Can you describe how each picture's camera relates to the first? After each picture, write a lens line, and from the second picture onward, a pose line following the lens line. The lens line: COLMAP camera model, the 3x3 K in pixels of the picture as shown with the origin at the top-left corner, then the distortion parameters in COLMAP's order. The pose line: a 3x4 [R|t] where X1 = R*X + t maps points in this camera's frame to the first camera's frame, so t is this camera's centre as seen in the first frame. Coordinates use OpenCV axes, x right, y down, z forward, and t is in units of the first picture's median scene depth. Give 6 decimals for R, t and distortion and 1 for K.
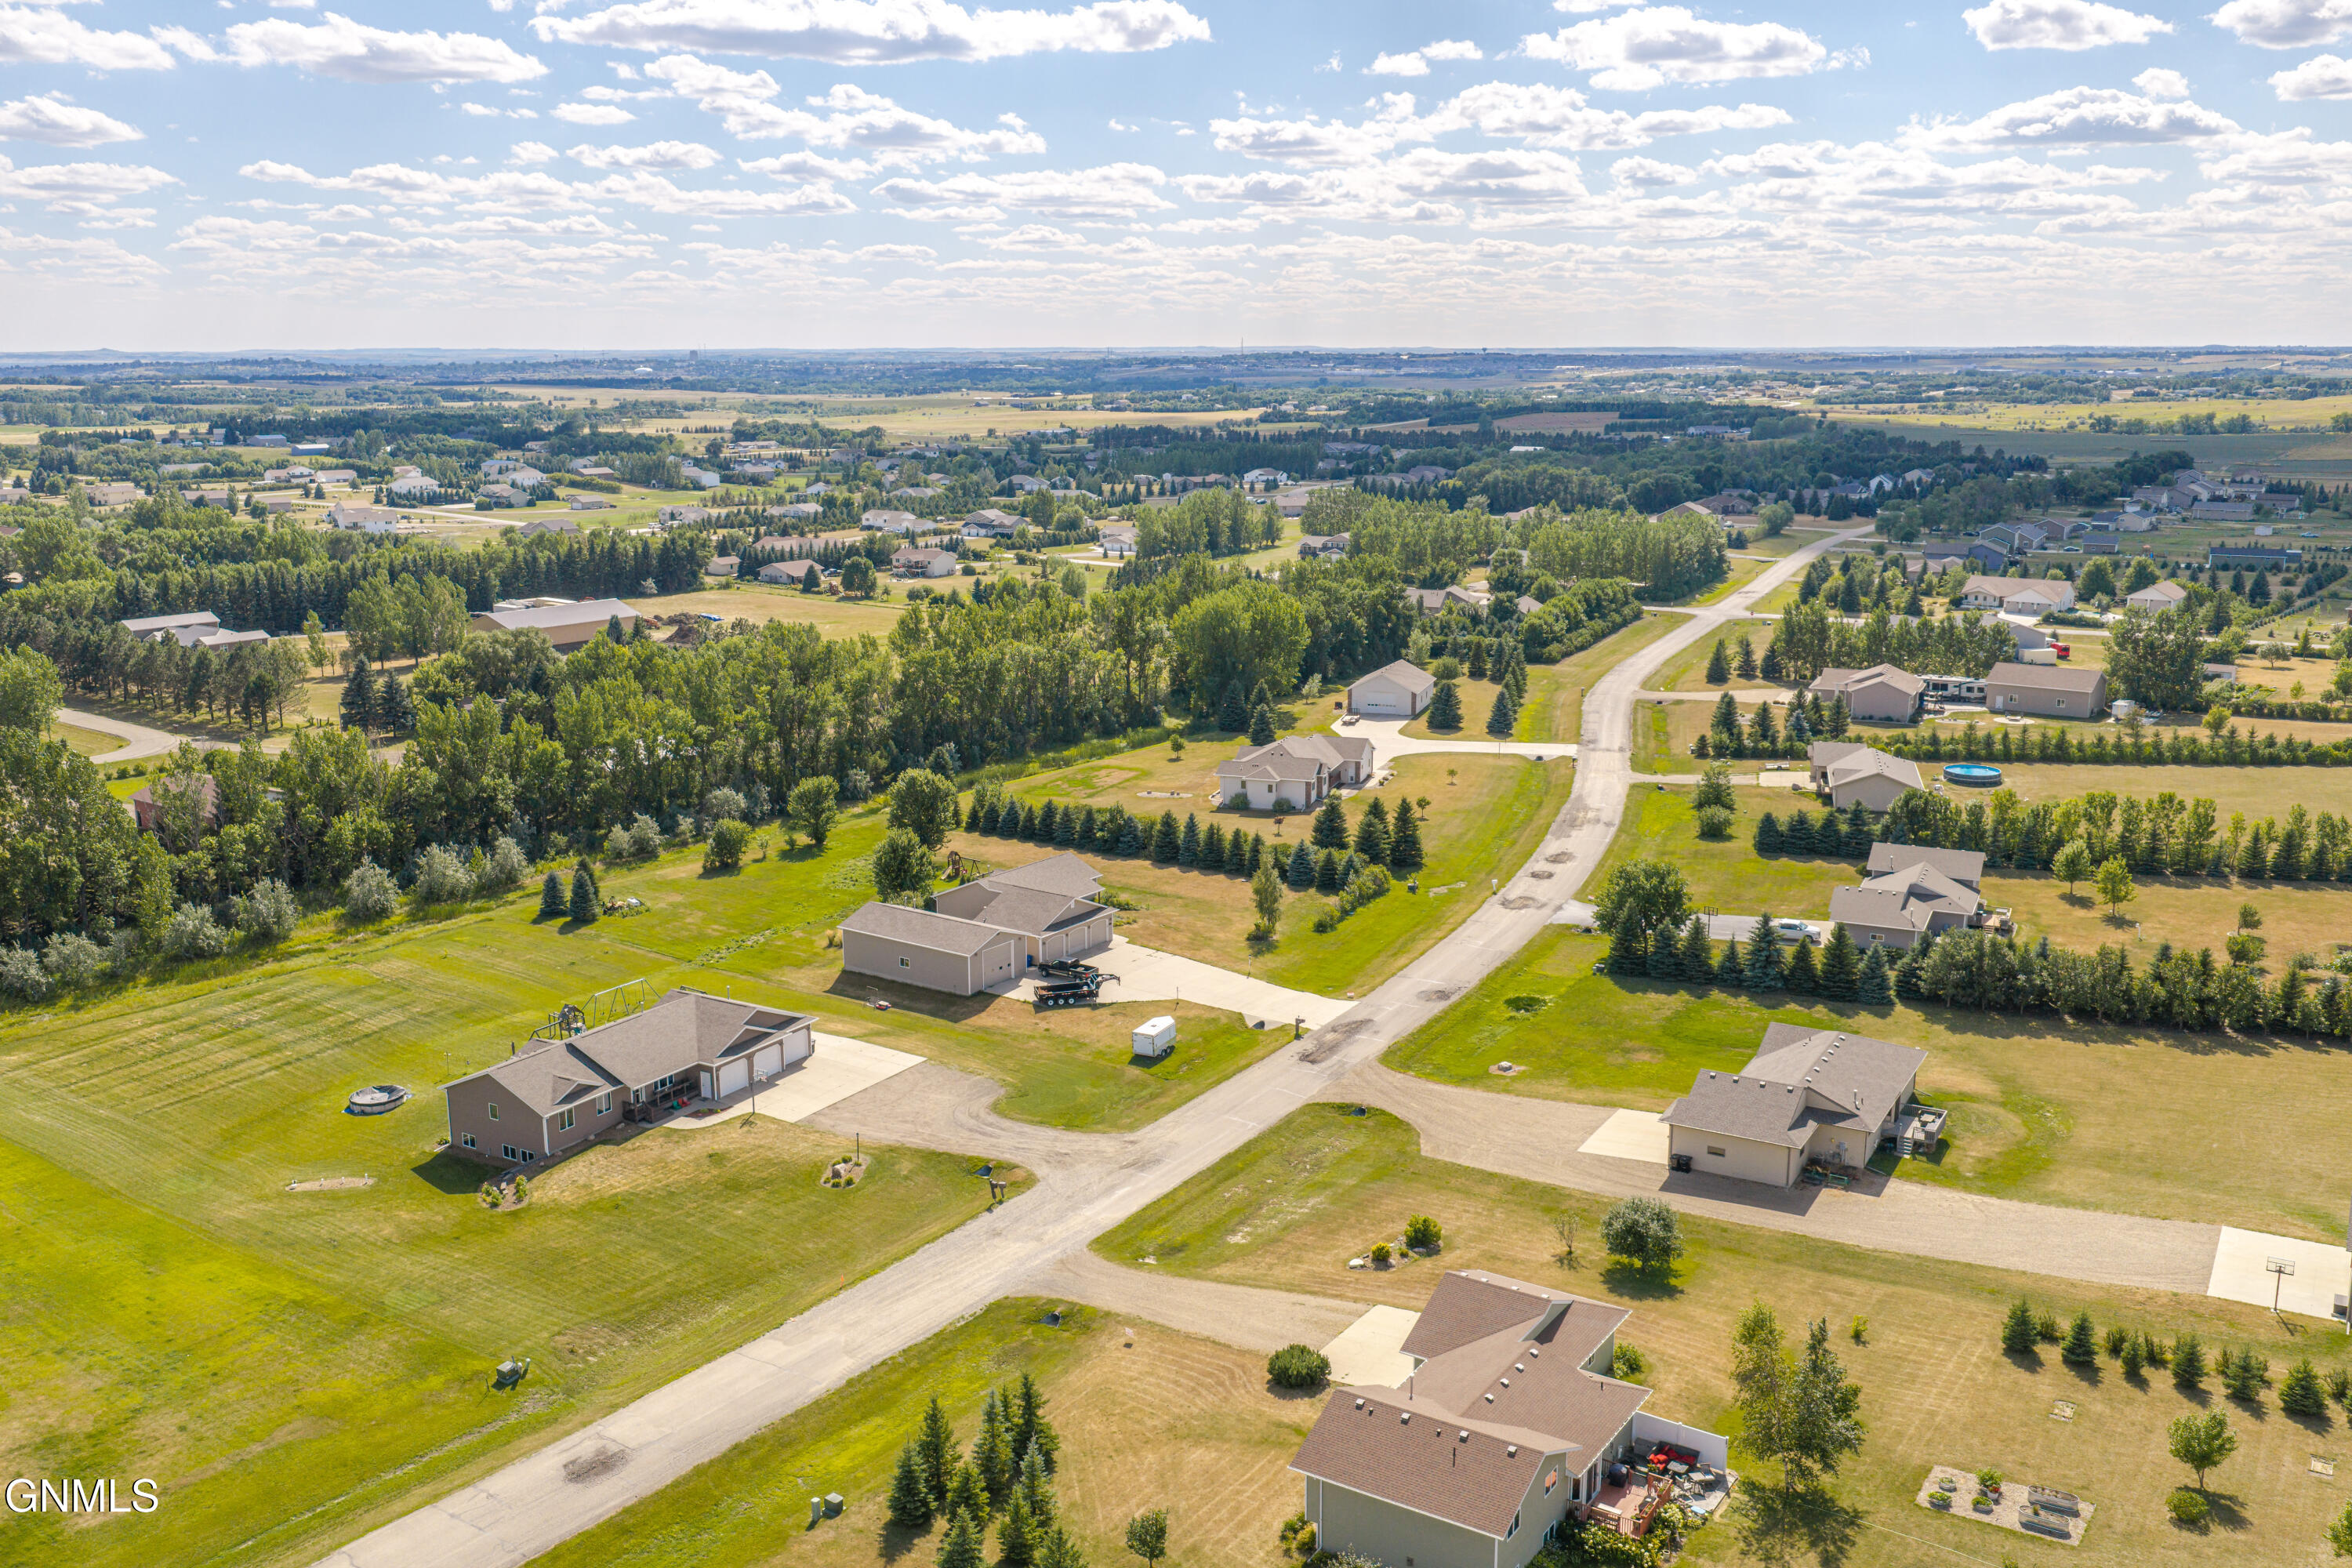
lens RADIAL K [[2033.4, 0, 1175.9], [0, 2033.4, 783.8], [0, 0, 1]] dist [0.028356, -0.058563]
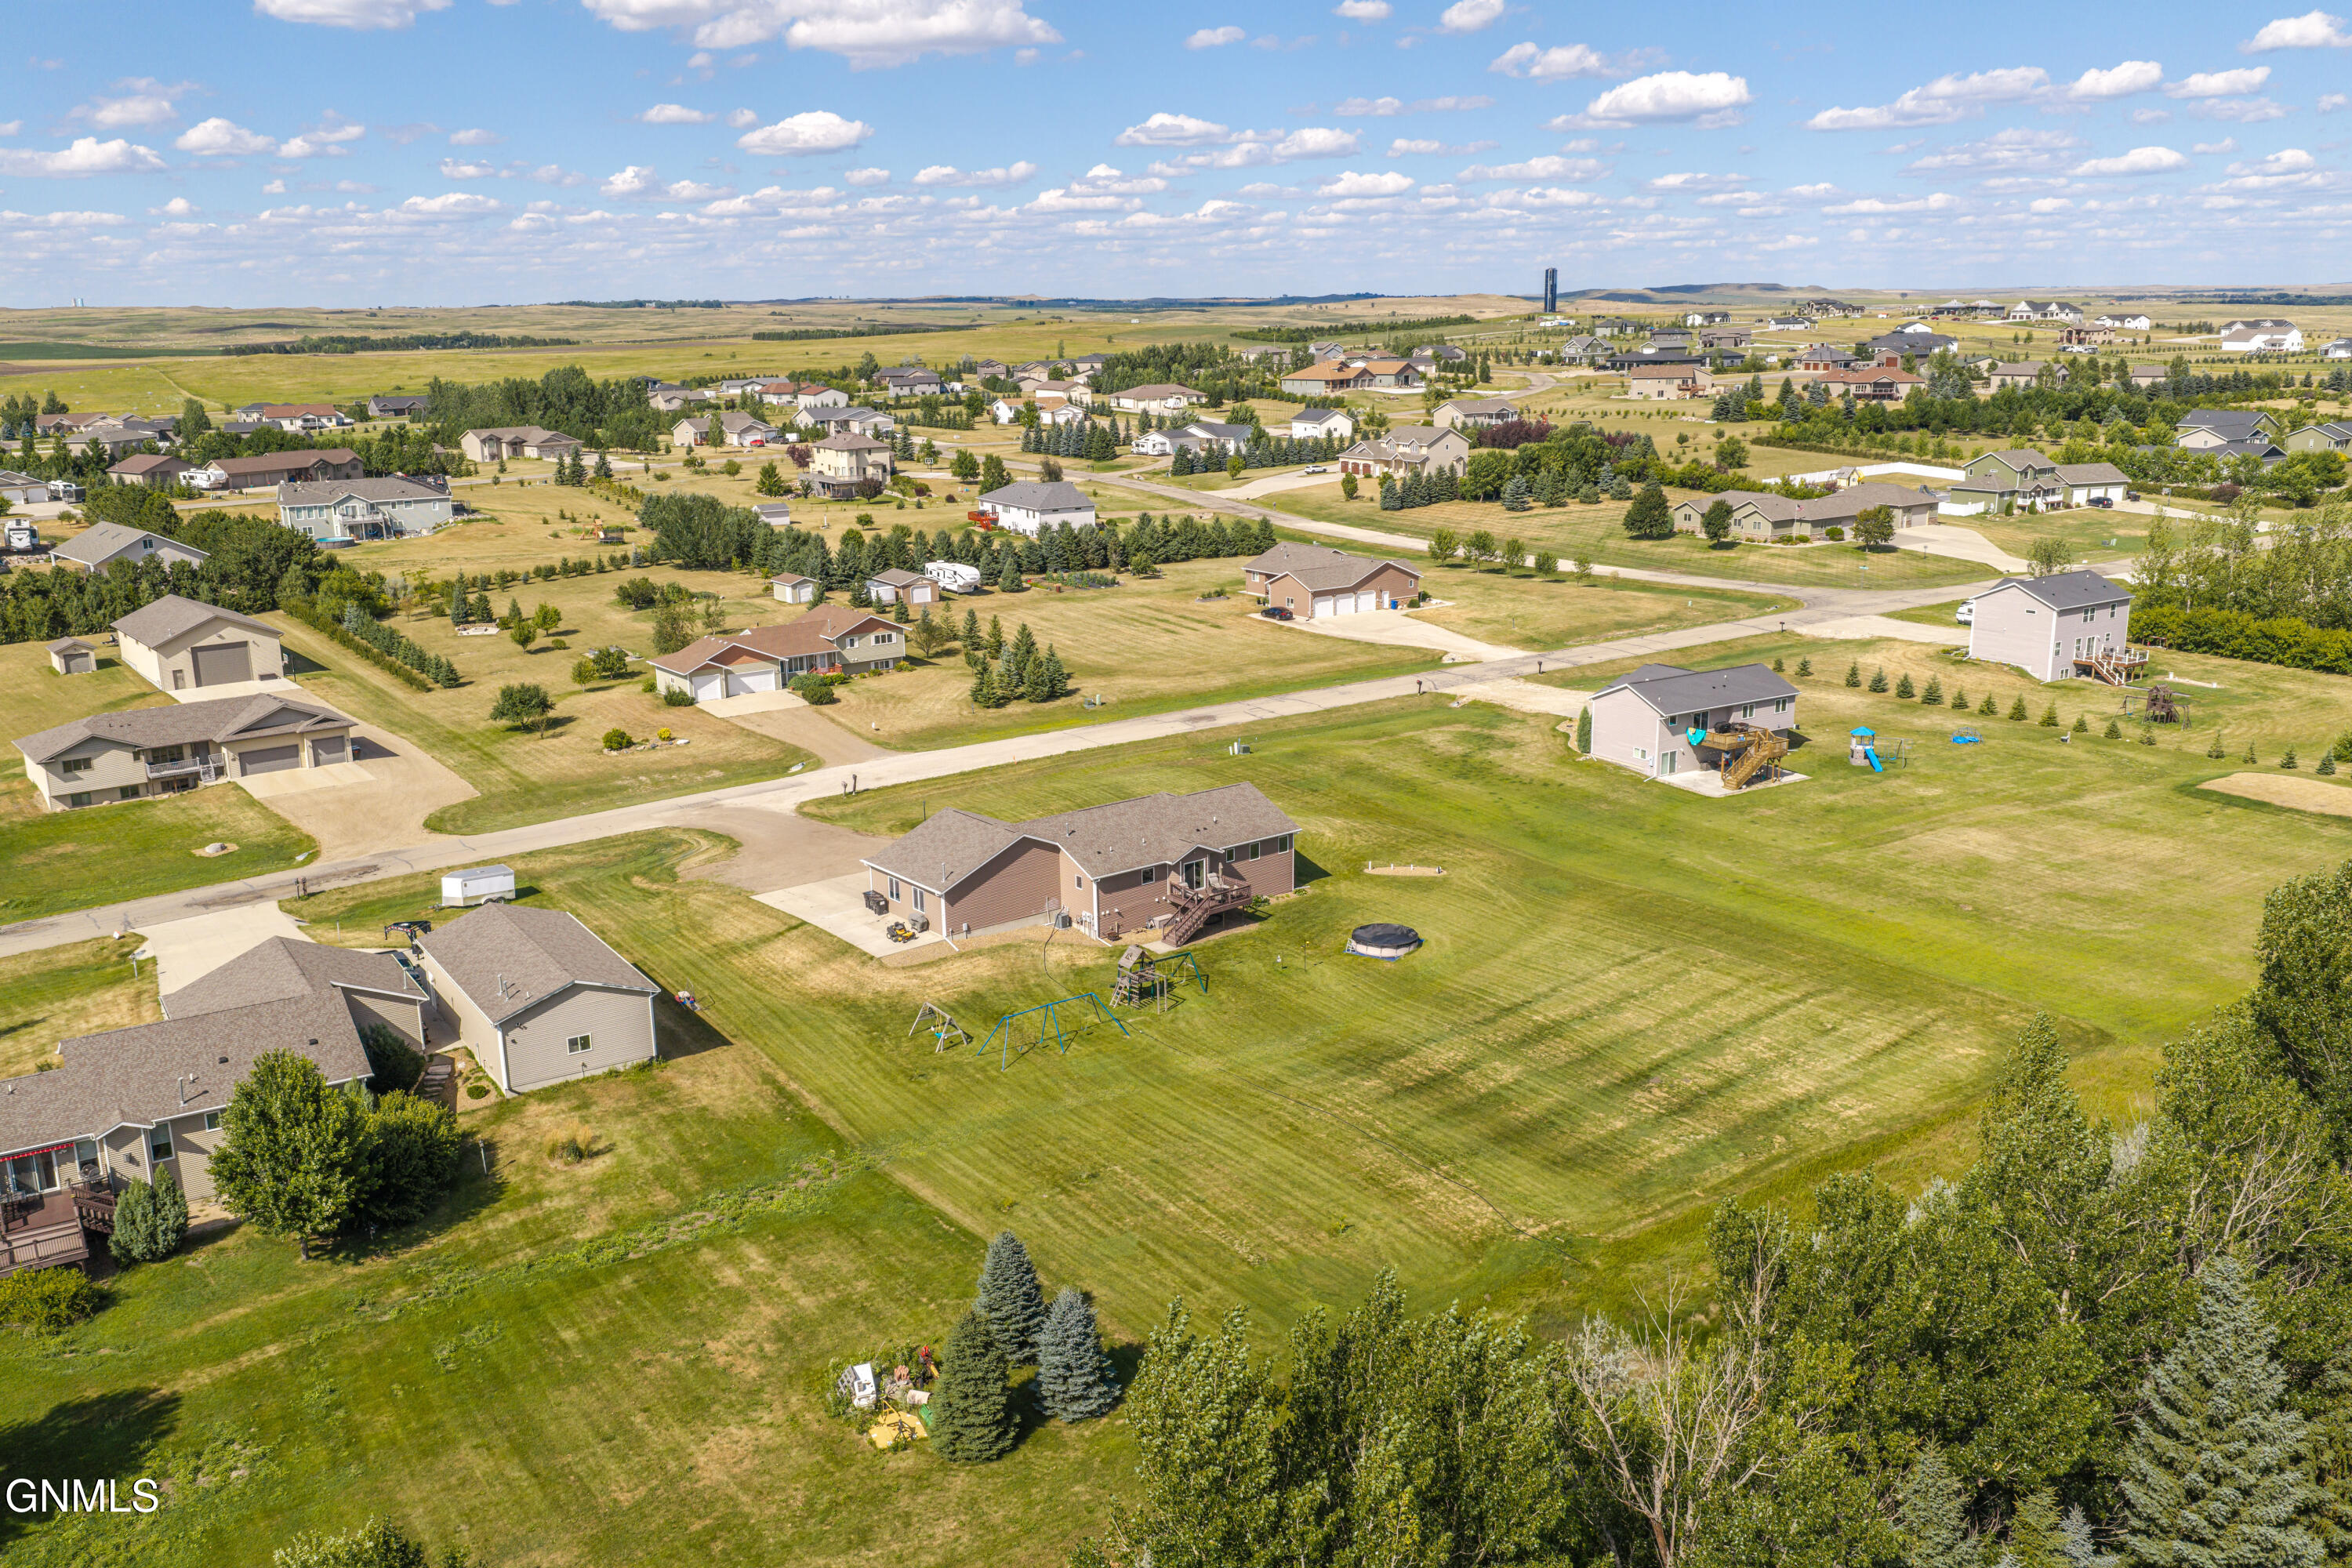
lens RADIAL K [[1943.9, 0, 1177.0], [0, 1943.9, 783.1], [0, 0, 1]] dist [0.014272, -0.024699]
pose [[-0.936382, -0.067879, 0.344356, -0.514781], [0.090953, 0.900678, 0.424862, -0.209765], [-0.338993, 0.429153, -0.837205, 1.473448]]
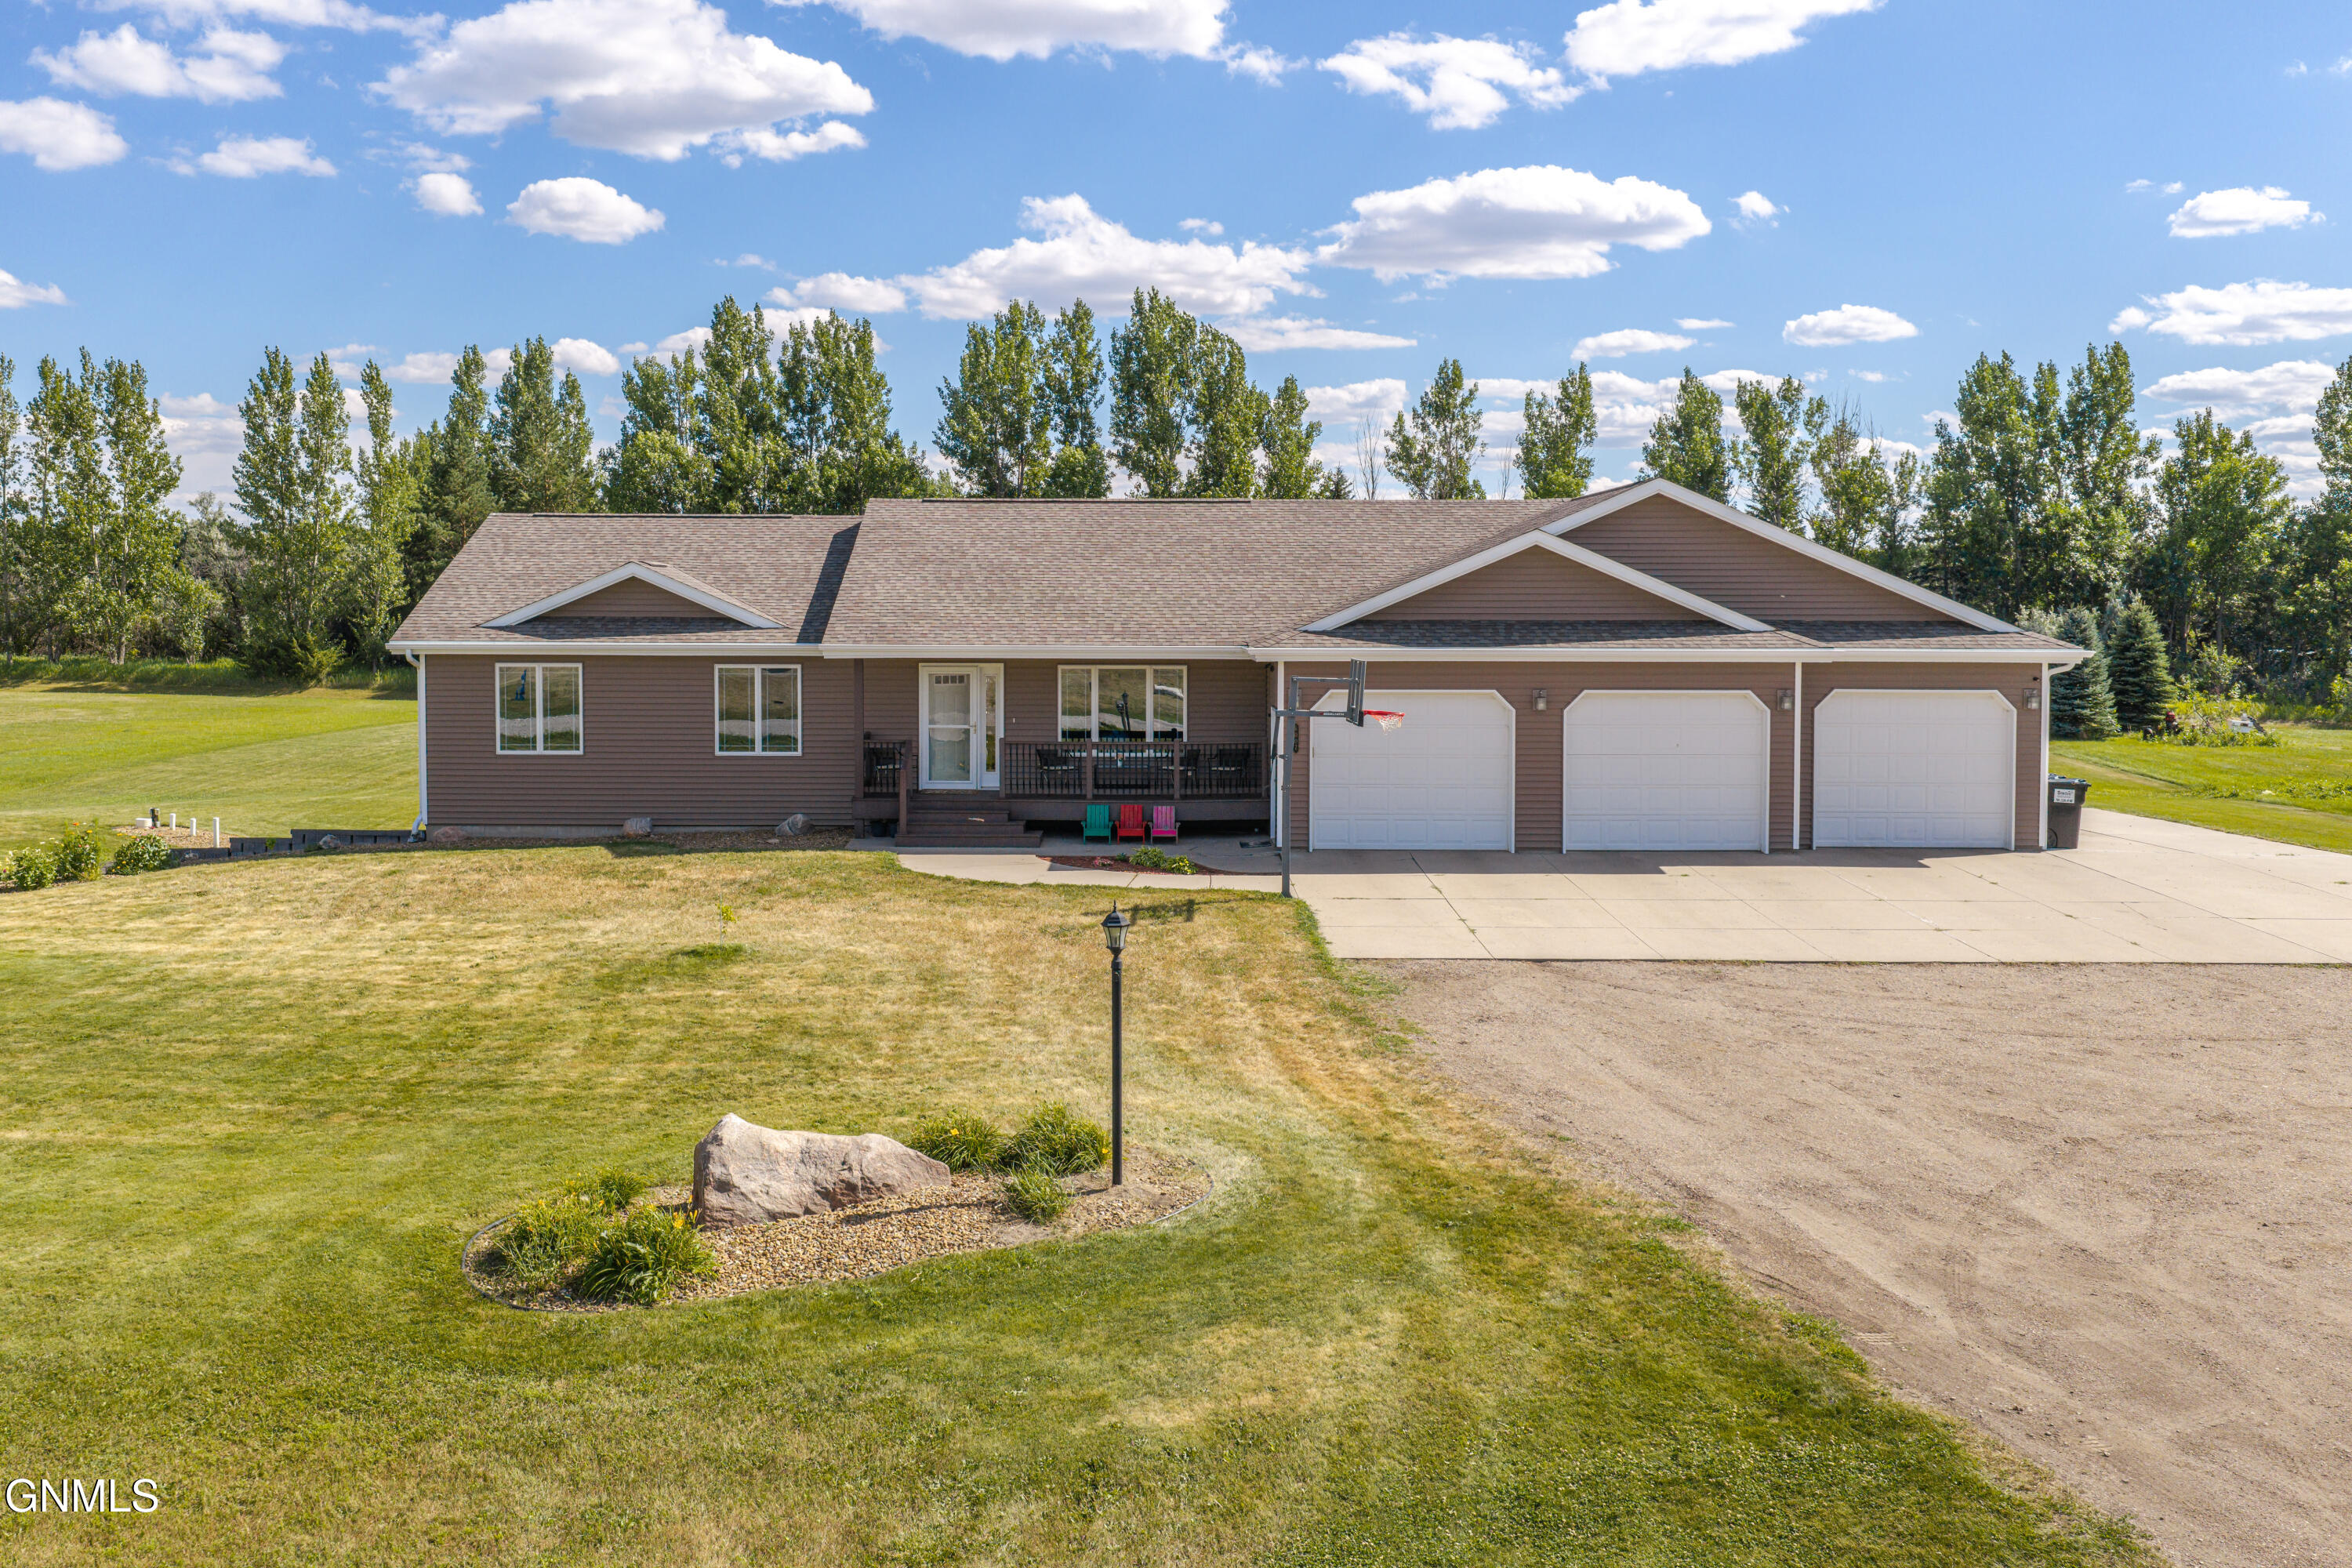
lens RADIAL K [[2102.5, 0, 1122.1], [0, 2102.5, 685.3], [0, 0, 1]] dist [0.009596, -0.014005]
pose [[0.506603, 0.034366, -0.861494, -0.051978], [-0.182556, 0.980825, -0.068226, 0.136827], [0.842631, 0.191835, 0.503163, 0.771781]]
